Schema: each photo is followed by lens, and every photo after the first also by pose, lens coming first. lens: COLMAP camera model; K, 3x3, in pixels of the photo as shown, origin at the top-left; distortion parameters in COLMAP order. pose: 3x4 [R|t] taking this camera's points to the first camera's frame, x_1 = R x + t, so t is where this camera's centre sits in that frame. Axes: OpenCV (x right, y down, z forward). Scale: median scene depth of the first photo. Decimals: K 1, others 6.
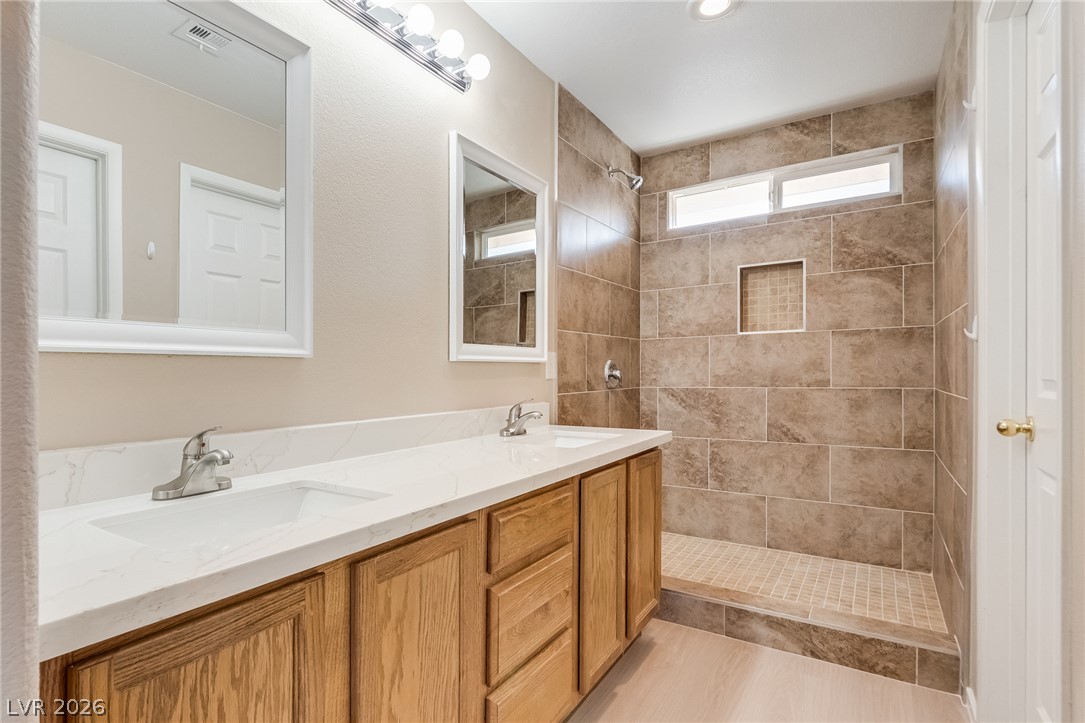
lens RADIAL K [[490.7, 0, 542.8], [0, 490.7, 365.0], [0, 0, 1]] dist [-0.000627, -0.000004]
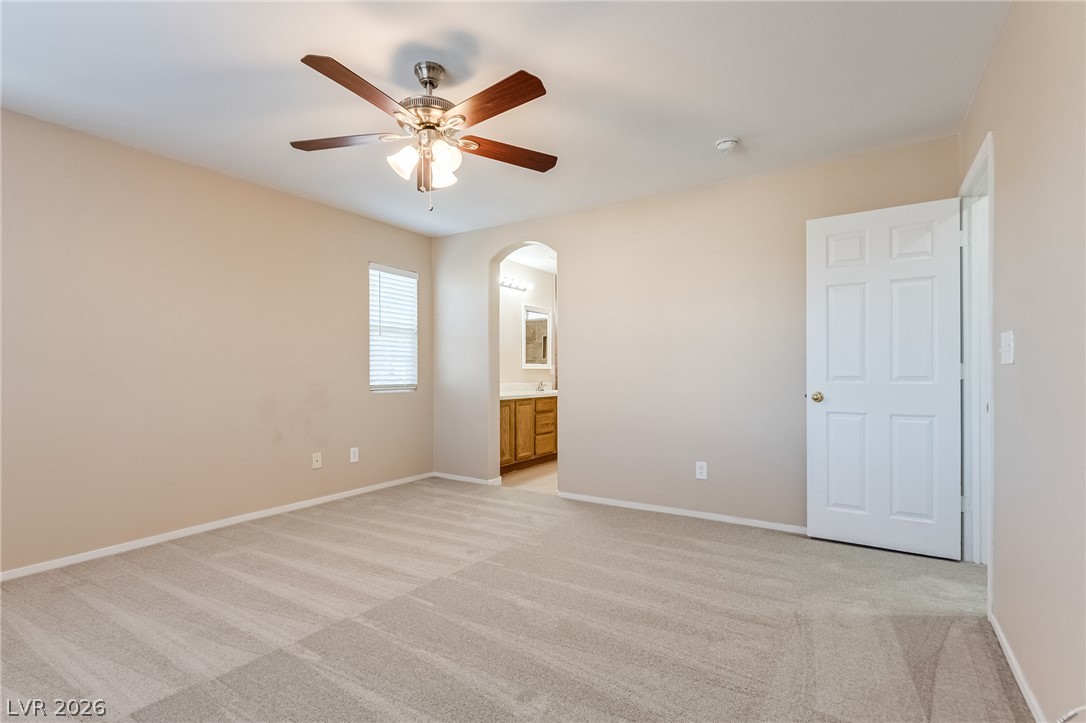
lens RADIAL K [[441.0, 0, 541.3], [0, 441.0, 367.1], [0, 0, 1]] dist [-0.004238, -0.000278]
pose [[0.998249, -0.004363, -0.058992, 0.128334], [0.004390, 0.999990, 0.000338, -0.020057], [0.058990, -0.000597, 0.998258, -2.033952]]
